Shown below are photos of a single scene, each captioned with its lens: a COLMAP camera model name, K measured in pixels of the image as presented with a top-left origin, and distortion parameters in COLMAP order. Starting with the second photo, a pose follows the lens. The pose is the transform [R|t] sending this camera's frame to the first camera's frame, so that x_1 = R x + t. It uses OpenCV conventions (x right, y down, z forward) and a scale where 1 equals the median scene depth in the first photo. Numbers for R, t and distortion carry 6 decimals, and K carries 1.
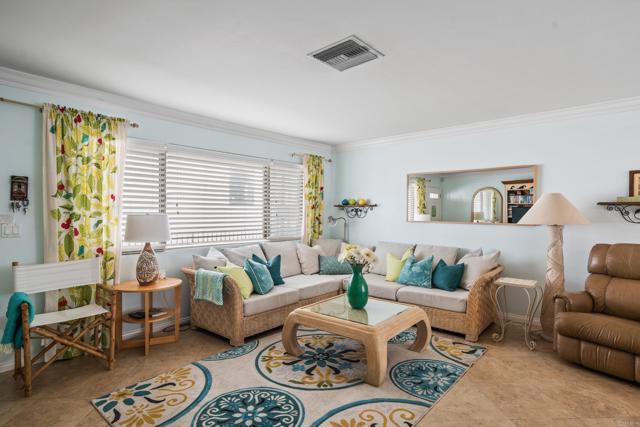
lens RADIAL K [[342.0, 0, 317.9], [0, 342.0, 211.7], [0, 0, 1]] dist [0.002998, 0.003927]
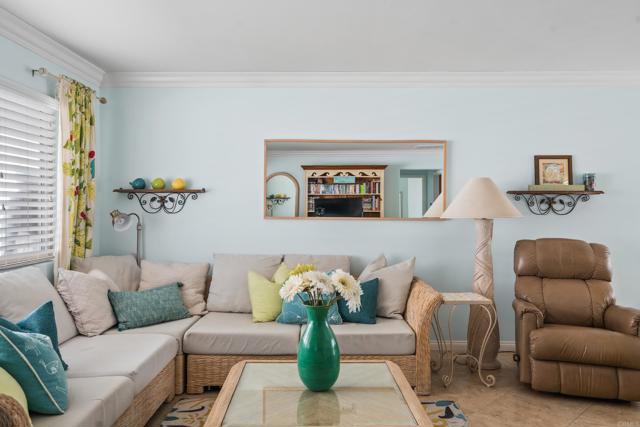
lens RADIAL K [[468.5, 0, 318.6], [0, 468.5, 214.2], [0, 0, 1]] dist [0.036210, 0.000639]
pose [[0.758418, -0.009928, 0.651693, -0.298774], [-0.000153, 0.999881, 0.015411, 0.012651], [-0.651769, -0.011787, 0.758326, 0.436633]]
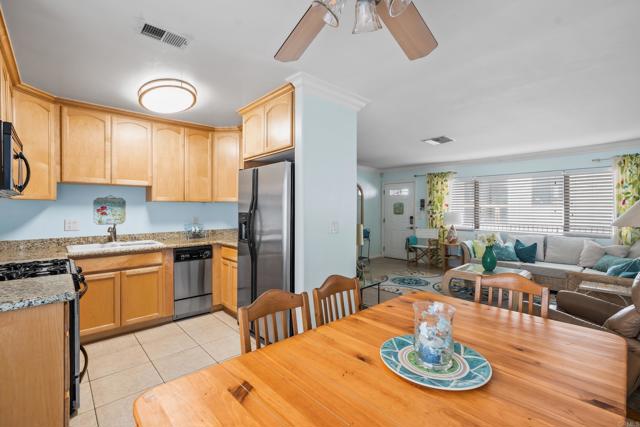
lens RADIAL K [[292.1, 0, 316.6], [0, 292.1, 209.2], [0, 0, 1]] dist [-0.009714, 0.009963]
pose [[-0.112253, -0.006489, -0.993658, 1.448888], [-0.005759, 0.999966, -0.005880, 0.002515], [0.993663, 0.005062, -0.112286, 0.307699]]
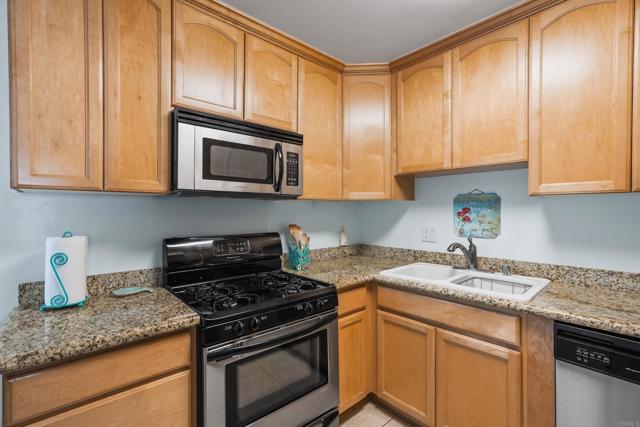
lens RADIAL K [[292.1, 0, 318.2], [0, 292.1, 211.1], [0, 0, 1]] dist [-0.009714, 0.009963]
pose [[-0.992688, -0.007829, 0.120457, 0.789228], [-0.006726, 0.999932, 0.009561, -0.004743], [-0.120524, 0.008681, -0.992672, 0.119590]]
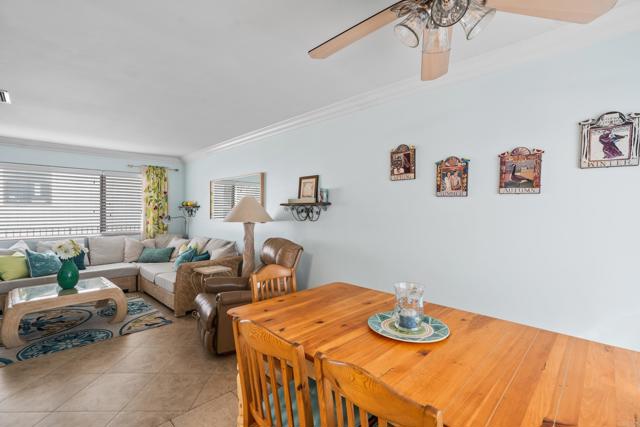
lens RADIAL K [[292.1, 0, 321.7], [0, 292.1, 211.2], [0, 0, 1]] dist [-0.009714, 0.009963]
pose [[0.997788, -0.005595, -0.066236, 1.035769], [0.005804, 0.999979, 0.002953, -0.002788], [0.066218, -0.003331, 0.997800, -0.016916]]
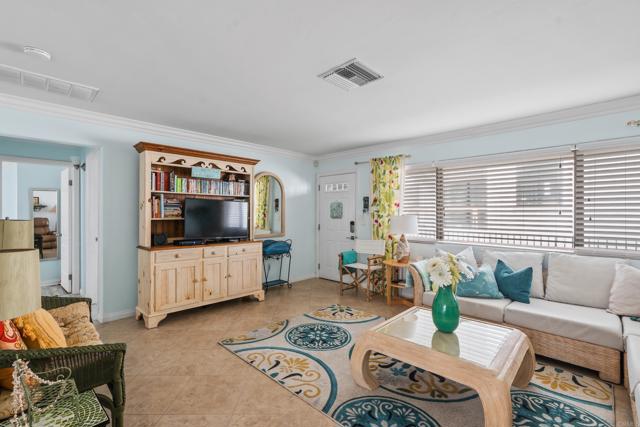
lens RADIAL K [[292.1, 0, 315.8], [0, 292.1, 214.2], [0, 0, 1]] dist [-0.009714, 0.009963]
pose [[-0.068656, -0.005482, -0.997625, 0.754494], [-0.005936, 0.999969, -0.005087, 0.010224], [0.997623, 0.005573, -0.068687, 0.675463]]
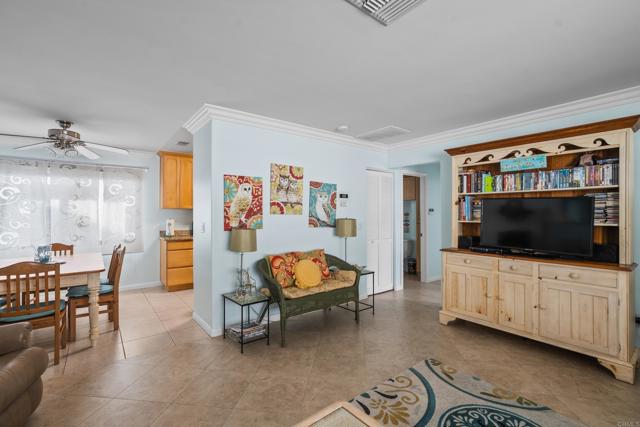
lens RADIAL K [[292.1, 0, 319.0], [0, 292.1, 212.3], [0, 0, 1]] dist [-0.009714, 0.009963]
pose [[-0.981038, -0.006282, 0.193714, 0.080435], [-0.006694, 0.999977, -0.001473, -0.002218], [-0.193700, -0.002742, -0.981057, 1.144802]]
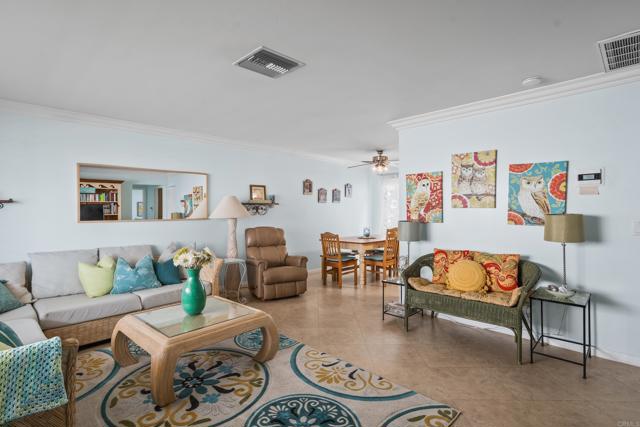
lens RADIAL K [[322.9, 0, 315.8], [0, 322.9, 212.5], [0, 0, 1]] dist [0.018501, 0.001362]
pose [[0.066122, -0.014328, 0.997709, -0.663731], [0.009090, 0.999864, 0.013756, -0.000019], [-0.997770, 0.008160, 0.066243, 0.562173]]
